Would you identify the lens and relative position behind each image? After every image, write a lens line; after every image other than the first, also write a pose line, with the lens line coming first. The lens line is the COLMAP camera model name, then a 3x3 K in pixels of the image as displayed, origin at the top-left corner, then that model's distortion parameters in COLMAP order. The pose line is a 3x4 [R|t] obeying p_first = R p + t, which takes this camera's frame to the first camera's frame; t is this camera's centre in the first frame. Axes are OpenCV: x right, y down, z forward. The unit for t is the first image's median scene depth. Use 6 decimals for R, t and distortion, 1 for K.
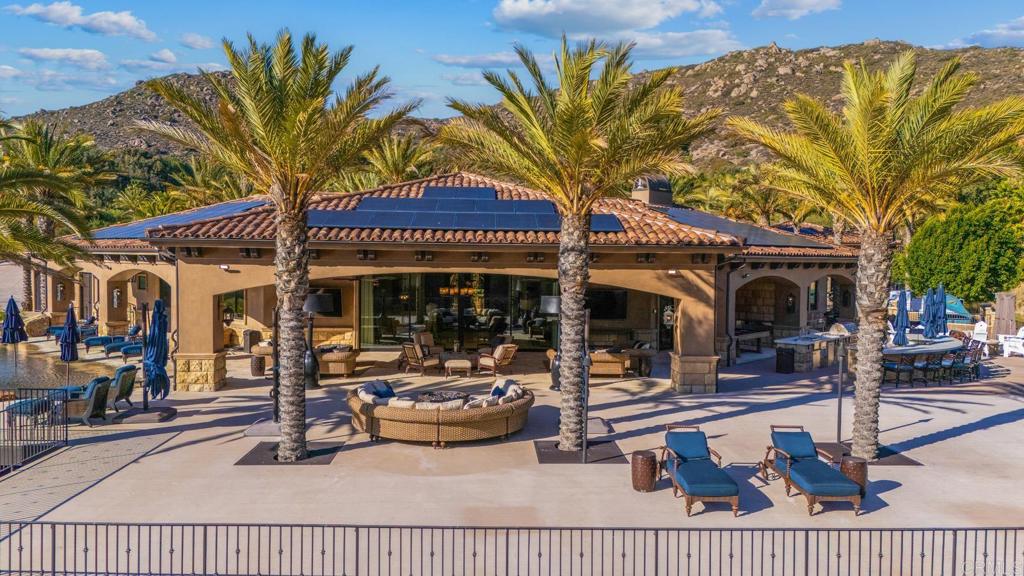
lens RADIAL K [[754.3, 0, 512.8], [0, 754.3, 288.4], [0, 0, 1]] dist [0.059130, -0.041491]
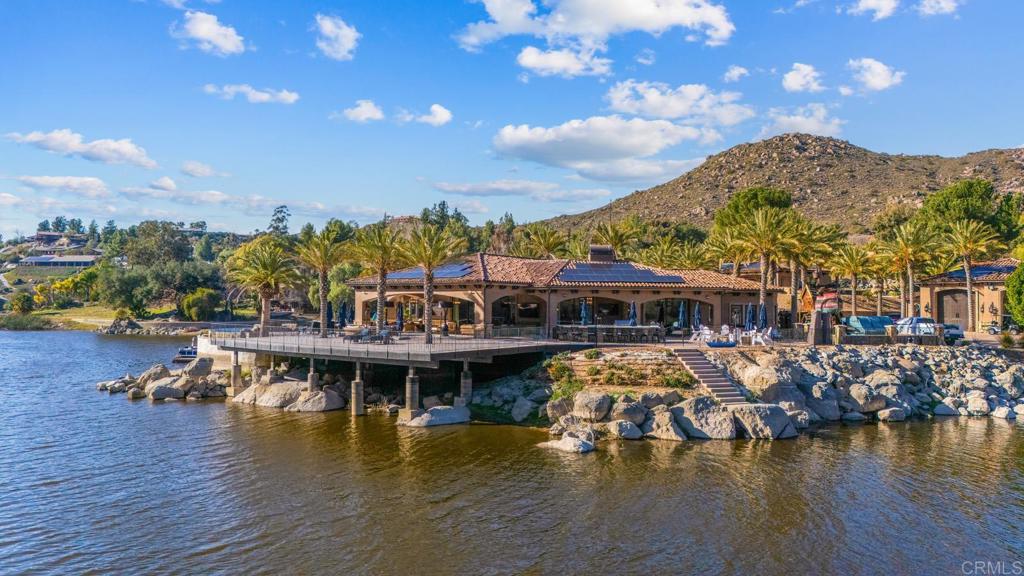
lens RADIAL K [[754.3, 0, 513.1], [0, 754.3, 290.7], [0, 0, 1]] dist [0.059130, -0.041491]
pose [[0.735477, -0.017322, -0.677328, 0.076031], [-0.028883, 0.997963, -0.056885, 0.004063], [0.676933, 0.061400, 0.733479, -0.024967]]
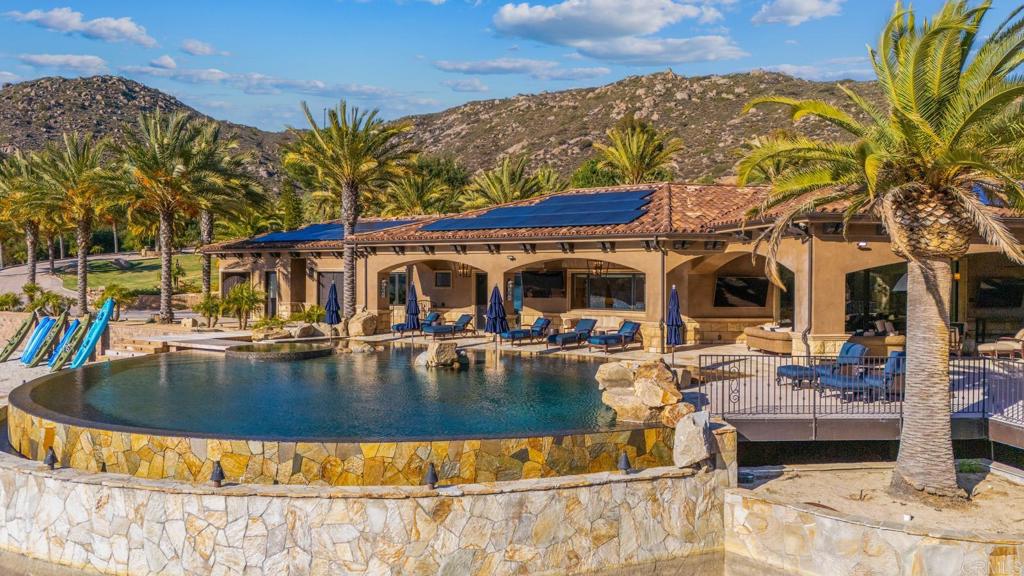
lens RADIAL K [[754.3, 0, 512.0], [0, 754.3, 292.5], [0, 0, 1]] dist [0.059130, -0.041491]
pose [[0.989021, -0.006292, 0.147641, -0.031598], [0.008965, 0.999808, -0.017447, 0.001515], [-0.147503, 0.018579, 0.988887, 0.003608]]
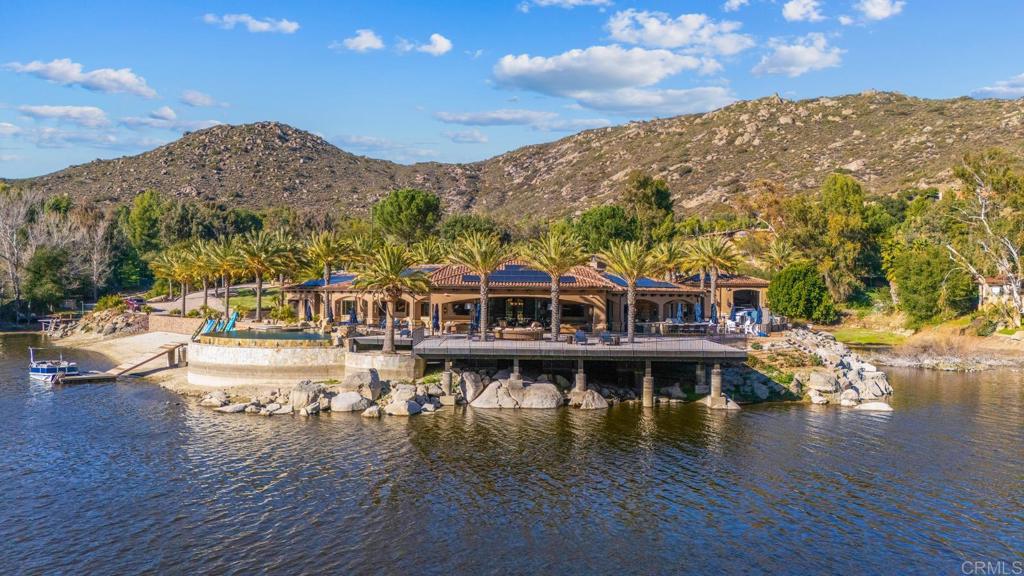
lens RADIAL K [[754.3, 0, 512.6], [0, 754.3, 290.0], [0, 0, 1]] dist [0.059130, -0.041491]
pose [[0.999697, -0.000823, -0.024604, -0.000807], [-0.000334, 0.998895, -0.046988, 0.003191], [0.024615, 0.046982, 0.998592, -0.068149]]
